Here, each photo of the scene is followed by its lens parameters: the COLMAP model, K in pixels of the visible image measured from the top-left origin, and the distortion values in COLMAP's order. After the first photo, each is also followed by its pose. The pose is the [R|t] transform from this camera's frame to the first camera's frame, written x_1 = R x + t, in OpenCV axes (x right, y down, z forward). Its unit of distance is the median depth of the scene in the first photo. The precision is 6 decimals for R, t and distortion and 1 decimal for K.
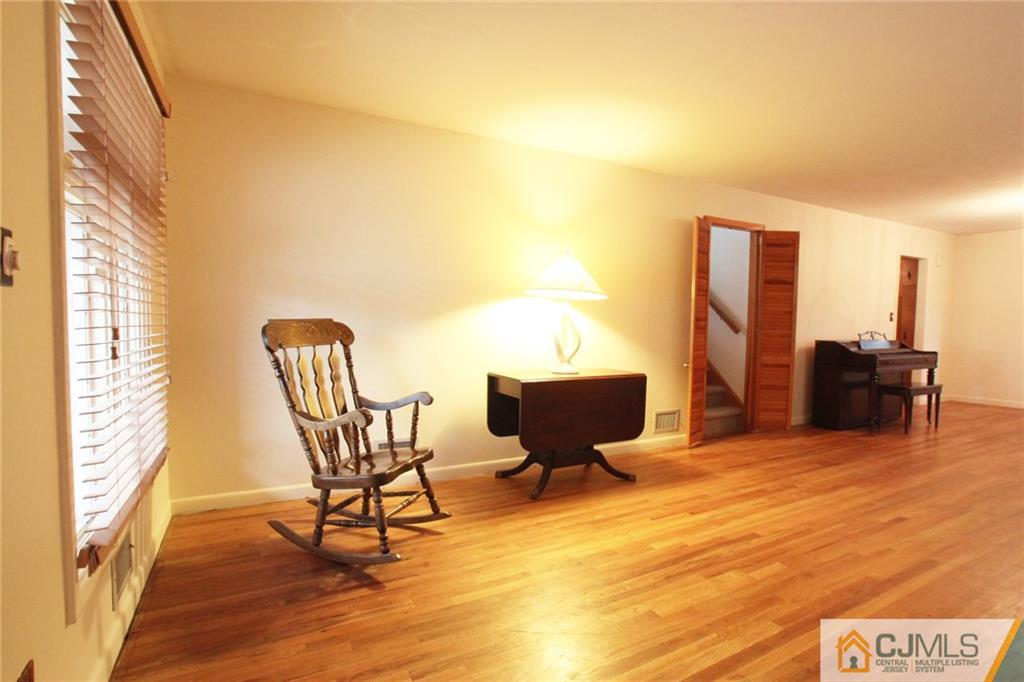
lens RADIAL K [[504.4, 0, 541.8], [0, 504.4, 344.2], [0, 0, 1]] dist [-0.065284, 0.036321]
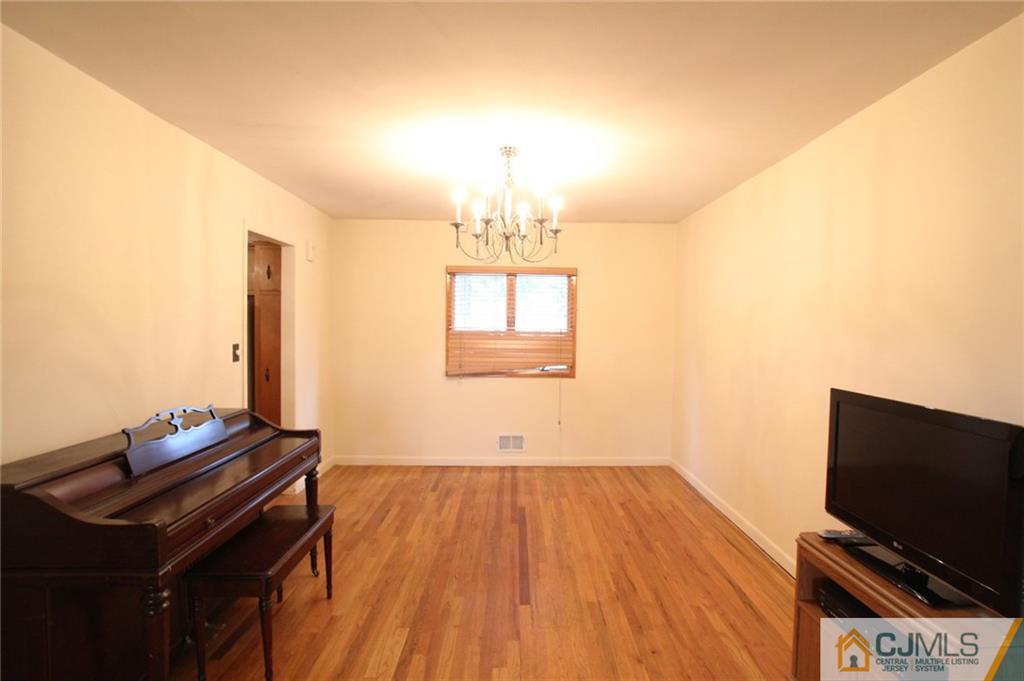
lens RADIAL K [[524.9, 0, 521.8], [0, 524.9, 343.6], [0, 0, 1]] dist [-0.077143, 0.042037]
pose [[0.476073, -0.036447, 0.878650, 0.409516], [0.037093, 0.999084, 0.021345, -0.067640], [-0.878623, 0.022430, 0.476988, 0.522496]]
